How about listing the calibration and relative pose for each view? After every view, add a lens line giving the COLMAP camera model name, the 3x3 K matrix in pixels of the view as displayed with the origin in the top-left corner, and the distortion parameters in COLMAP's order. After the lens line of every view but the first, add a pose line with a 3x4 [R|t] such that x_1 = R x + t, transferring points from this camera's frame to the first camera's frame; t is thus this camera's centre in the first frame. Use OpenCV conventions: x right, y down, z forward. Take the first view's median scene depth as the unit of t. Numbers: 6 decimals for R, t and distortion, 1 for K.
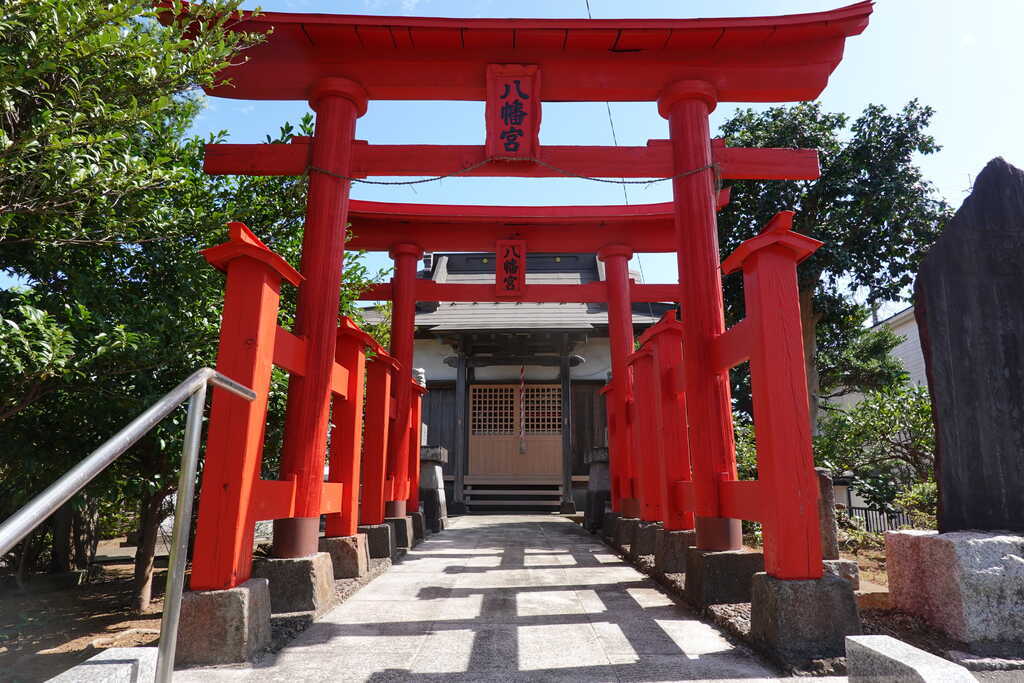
lens RADIAL K [[677.9, 0, 508.6], [0, 677.9, 335.7], [0, 0, 1]] dist [0.005588, -0.000307]
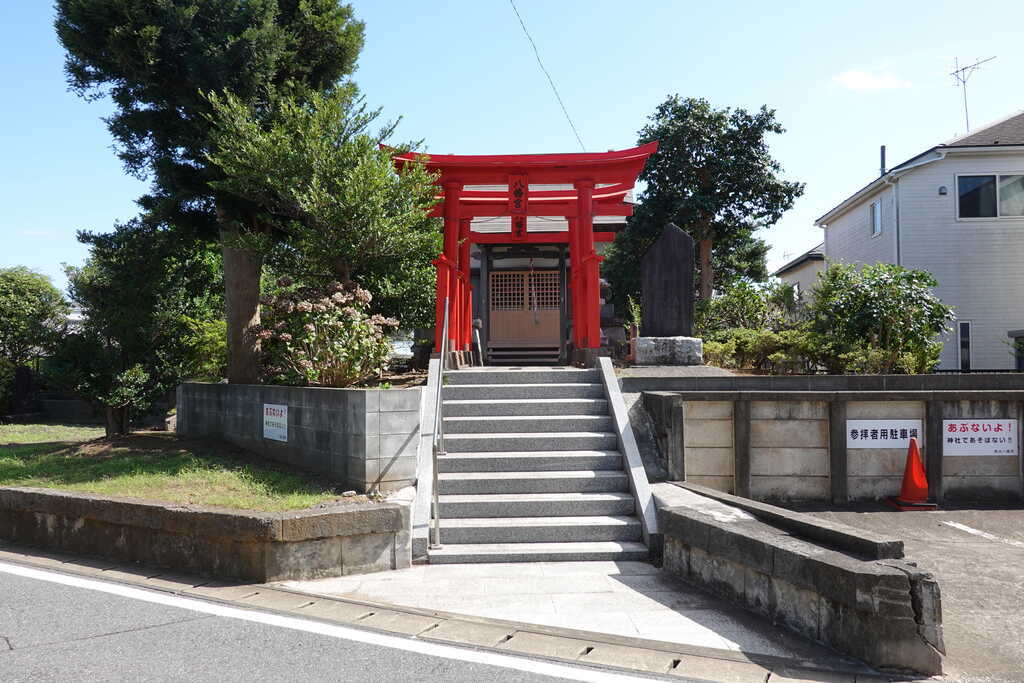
lens RADIAL K [[868.1, 0, 513.0], [0, 868.1, 343.4], [0, 0, 1]] dist [-0.009694, 0.001463]
pose [[0.999841, -0.012485, -0.012725, 0.006058], [0.014617, 0.982759, 0.184312, -0.095846], [0.010205, -0.184469, 0.982785, -0.632867]]
